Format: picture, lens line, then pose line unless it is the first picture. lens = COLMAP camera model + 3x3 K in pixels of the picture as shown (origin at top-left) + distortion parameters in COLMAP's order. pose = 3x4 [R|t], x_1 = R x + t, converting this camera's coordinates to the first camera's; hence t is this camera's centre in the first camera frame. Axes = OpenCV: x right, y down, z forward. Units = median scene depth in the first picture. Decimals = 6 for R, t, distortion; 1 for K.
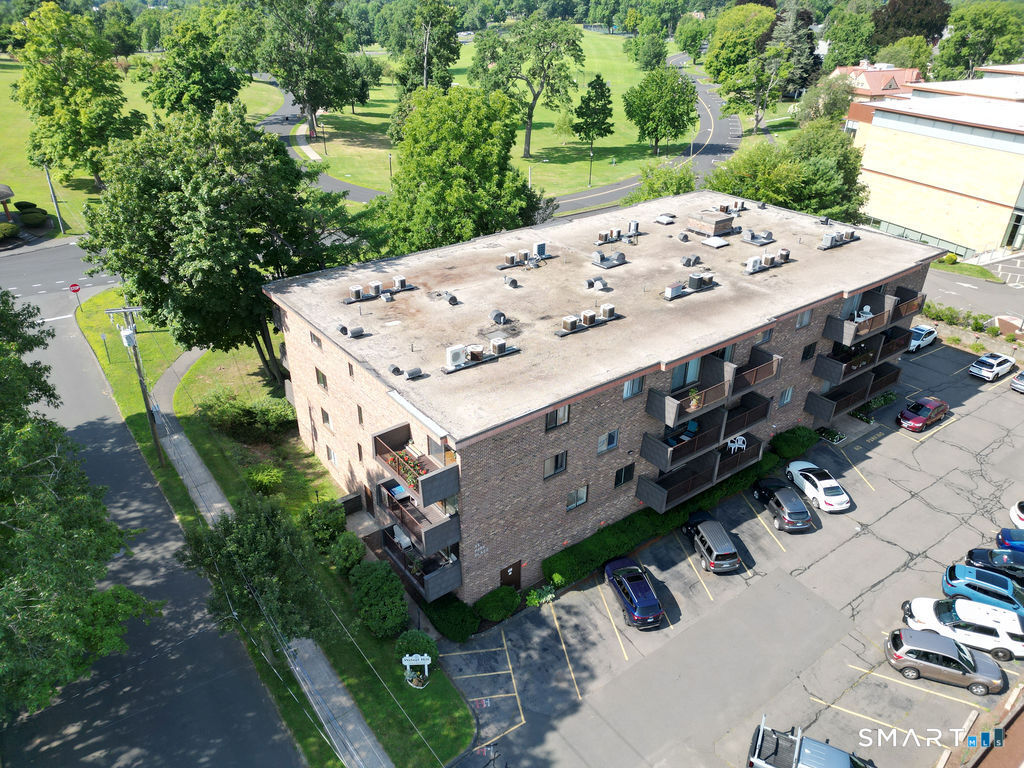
lens RADIAL K [[715.7, 0, 507.2], [0, 715.7, 380.8], [0, 0, 1]] dist [0.090944, -0.096066]
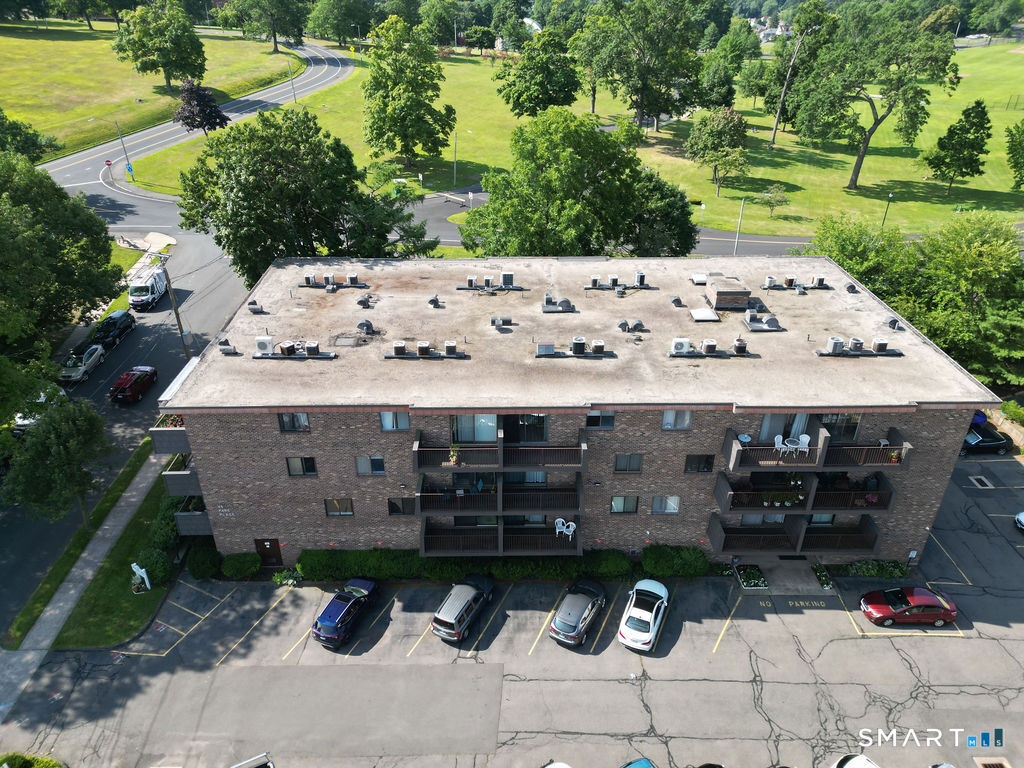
lens RADIAL K [[715.7, 0, 507.2], [0, 715.7, 380.8], [0, 0, 1]] dist [0.090944, -0.096066]
pose [[0.806582, 0.279744, -0.520739, 0.669542], [-0.277494, 0.957022, 0.084302, -0.144986], [0.521942, 0.076505, 0.849543, 0.177321]]
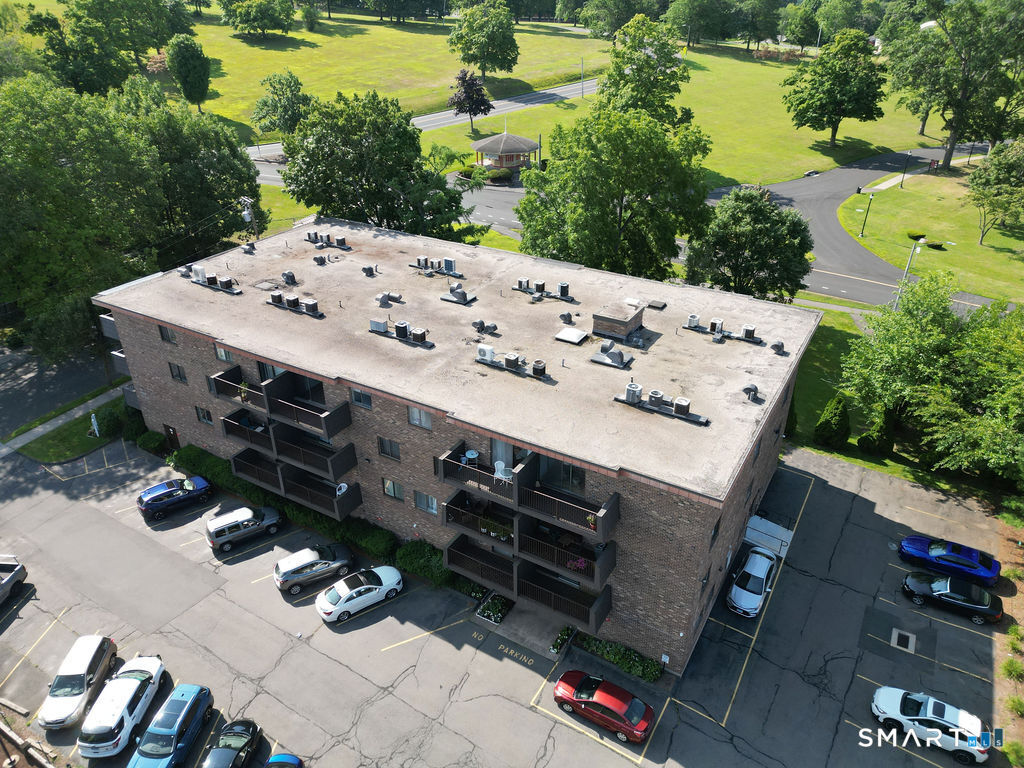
lens RADIAL K [[715.7, 0, 507.2], [0, 715.7, 380.8], [0, 0, 1]] dist [0.090944, -0.096066]
pose [[0.375362, 0.438264, -0.816718, 1.101793], [-0.437097, 0.860717, 0.260986, -0.381984], [0.817343, 0.259020, 0.514644, 0.638256]]
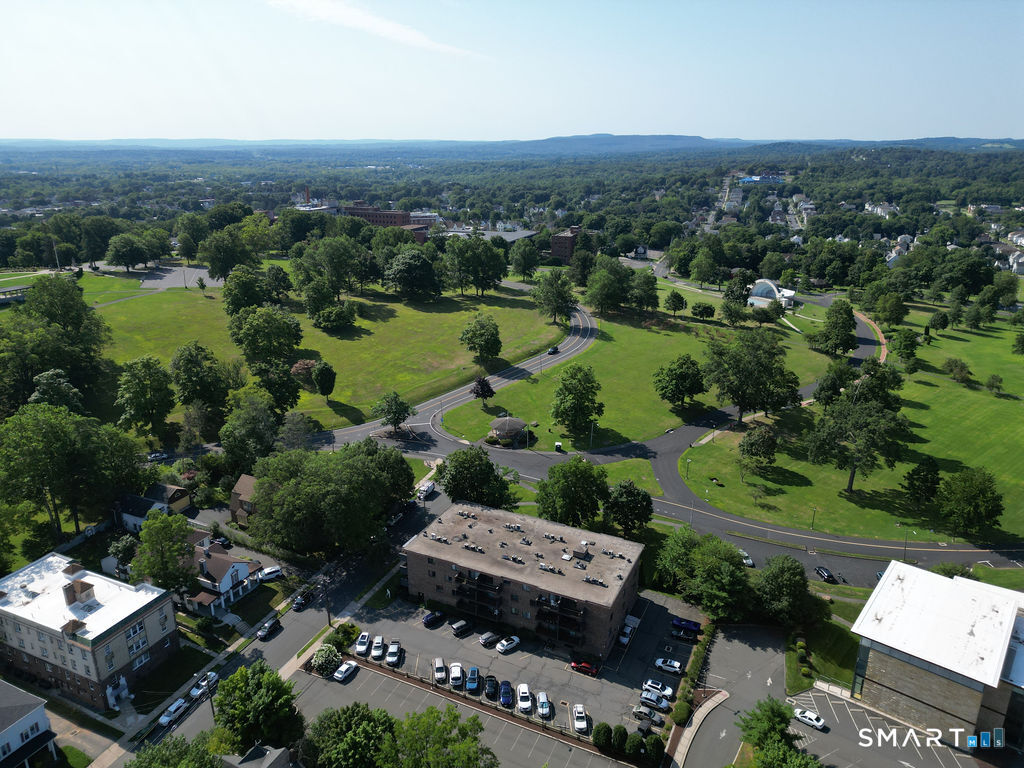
lens RADIAL K [[715.7, 0, 507.2], [0, 715.7, 380.8], [0, 0, 1]] dist [0.090944, -0.096066]
pose [[0.456743, 0.273259, -0.846591, 2.569574], [-0.422863, 0.903956, 0.063638, -0.978160], [0.782671, 0.328926, 0.528427, -0.850110]]
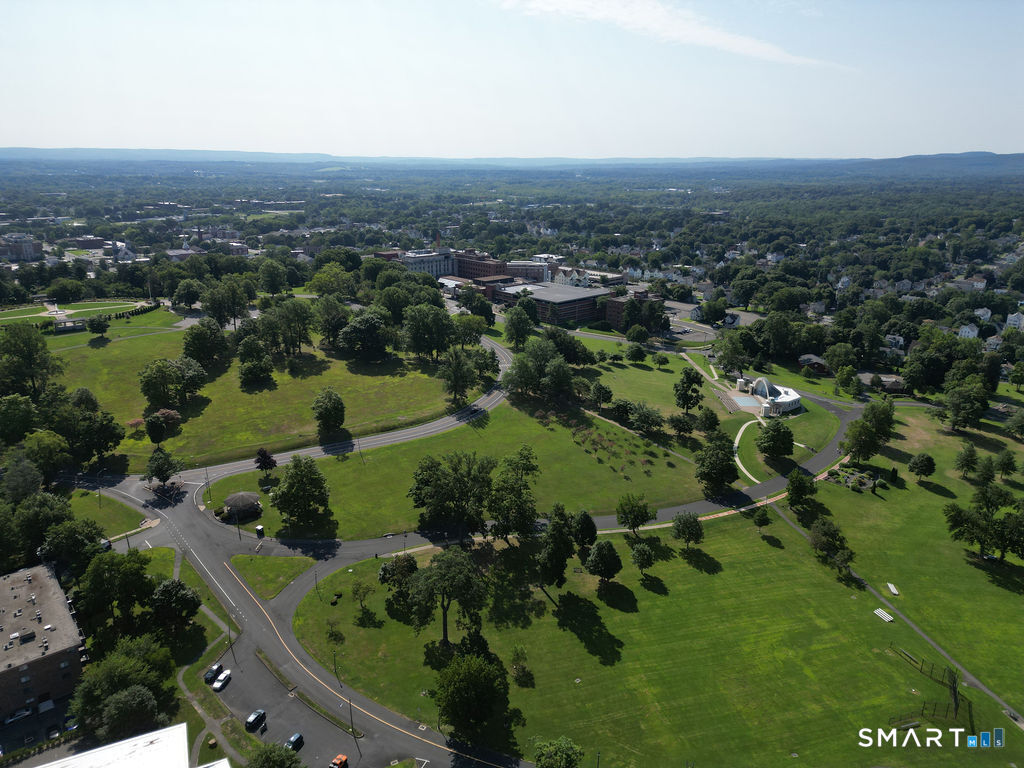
lens RADIAL K [[715.7, 0, 507.2], [0, 715.7, 380.8], [0, 0, 1]] dist [0.090944, -0.096066]
pose [[0.035301, 0.289635, -0.956486, 3.476627], [-0.485554, 0.841498, 0.236895, -3.273074], [0.873494, 0.456063, 0.170339, 2.082005]]
